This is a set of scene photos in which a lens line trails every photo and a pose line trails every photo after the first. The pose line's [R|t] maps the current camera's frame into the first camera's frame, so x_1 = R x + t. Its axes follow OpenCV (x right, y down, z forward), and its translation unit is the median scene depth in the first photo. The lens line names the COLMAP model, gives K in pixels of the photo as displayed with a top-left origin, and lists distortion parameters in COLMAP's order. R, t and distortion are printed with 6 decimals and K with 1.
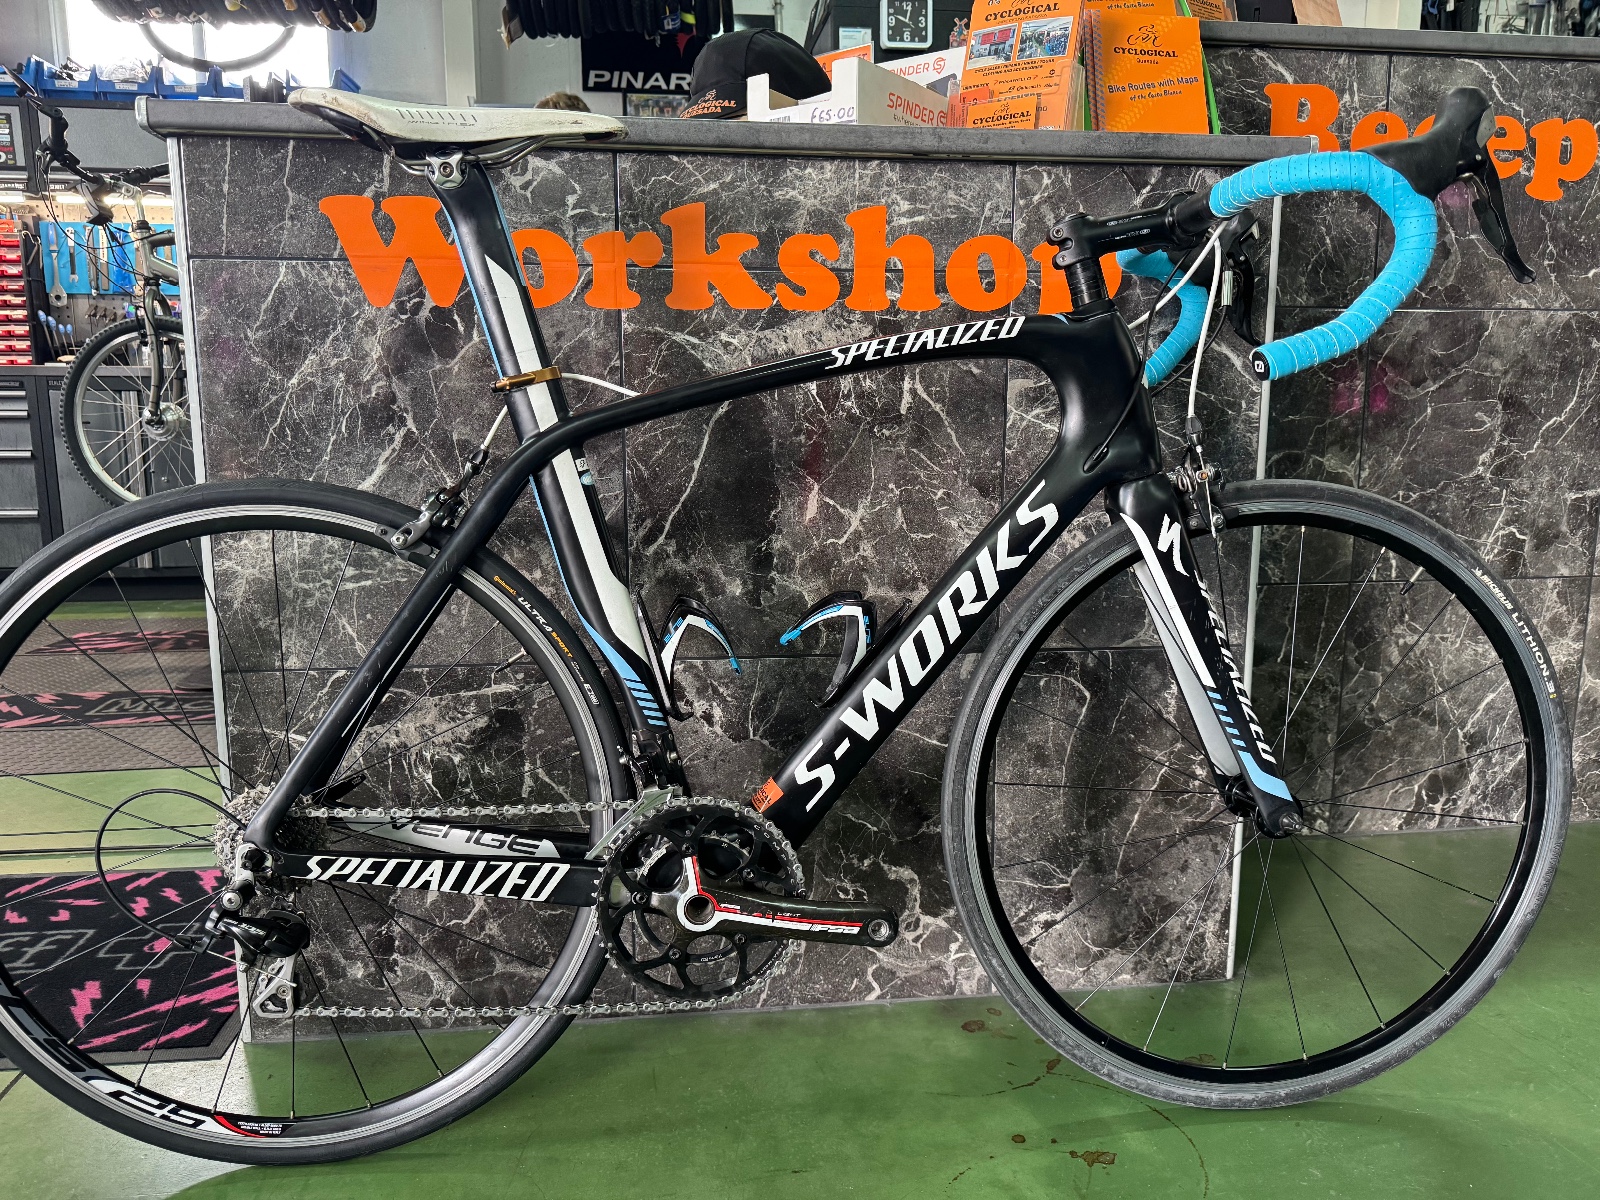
lens RADIAL K [[1141.1, 0, 801.3], [0, 1141.1, 600.8], [0, 0, 1]] dist [0.031979, -0.027570]
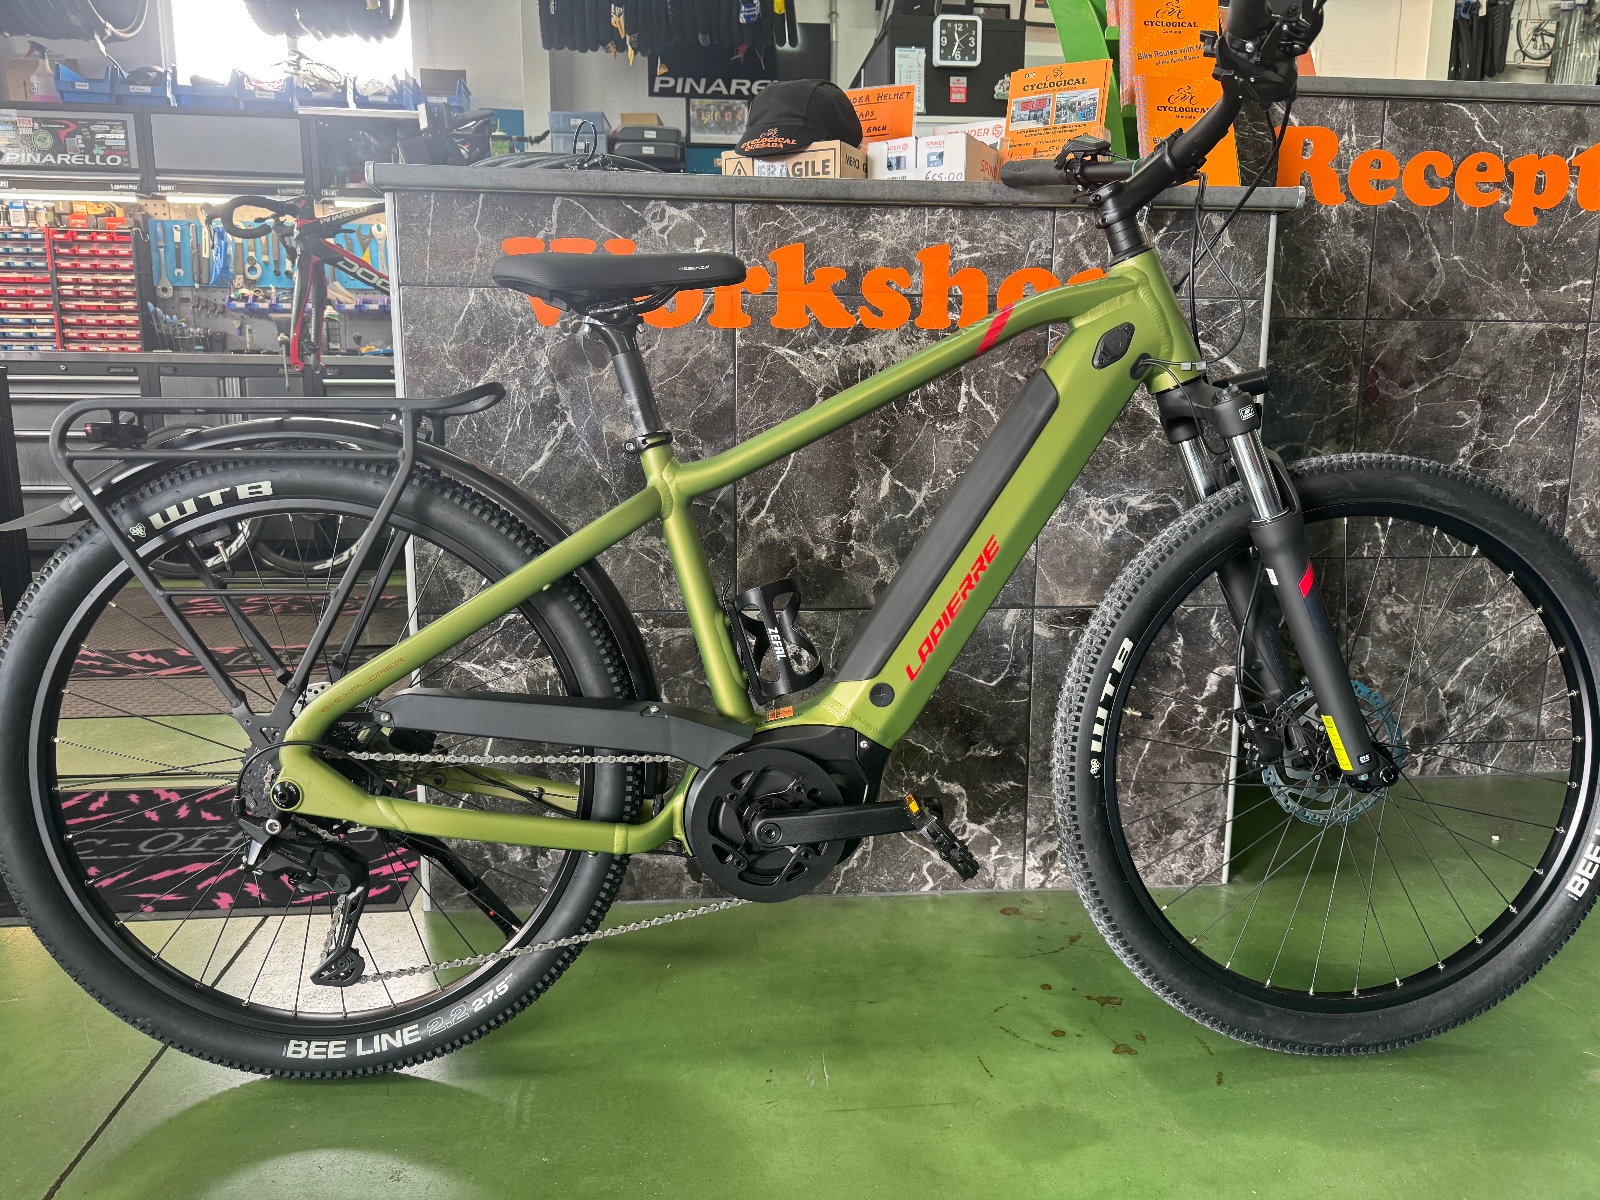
lens RADIAL K [[1133.6, 0, 804.1], [0, 1133.6, 599.2], [0, 0, 1]] dist [0.039591, -0.034267]
pose [[0.999508, 0.012047, -0.028975, -0.038510], [-0.011674, 0.999847, 0.013033, 0.021905], [0.029128, -0.012689, 0.999495, -0.216444]]
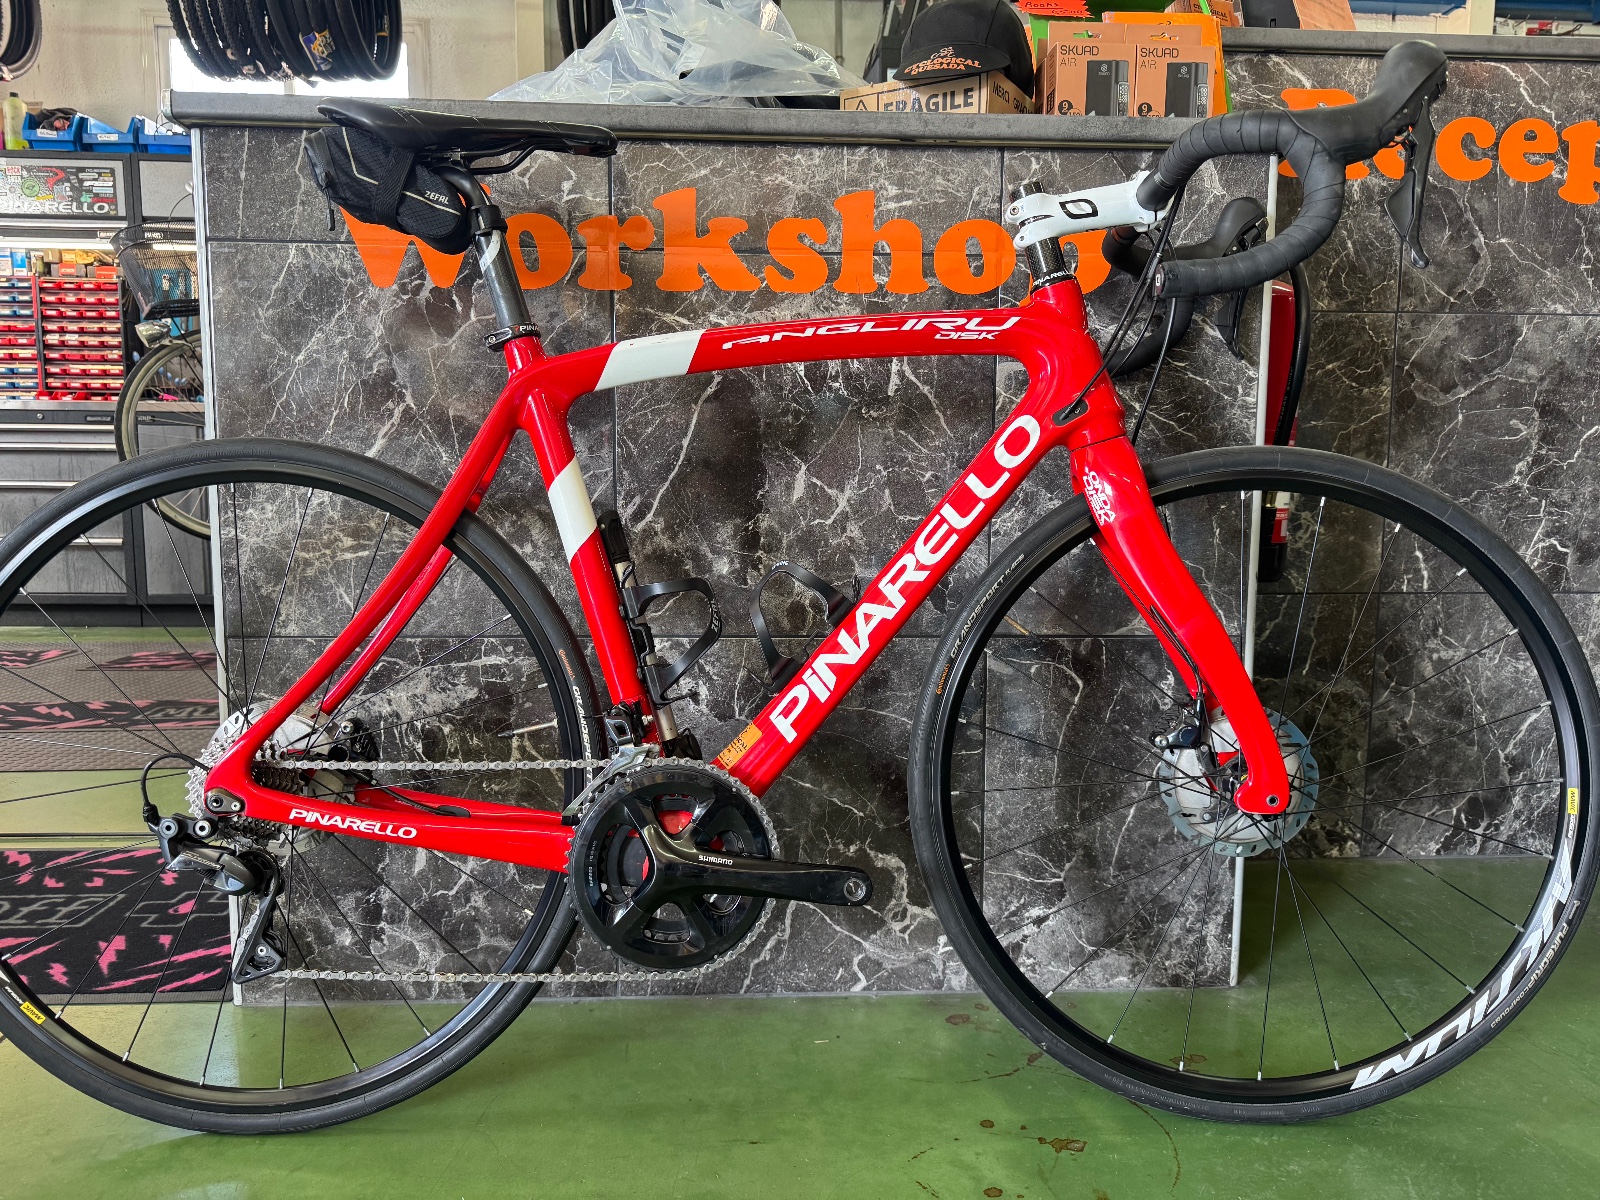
lens RADIAL K [[1140.3, 0, 797.3], [0, 1140.3, 600.4], [0, 0, 1]] dist [0.031993, -0.025457]
pose [[0.997597, 0.014403, -0.067771, 0.072658], [-0.017804, 0.998597, -0.049863, 0.063944], [0.066958, 0.050949, 0.996454, 0.000023]]
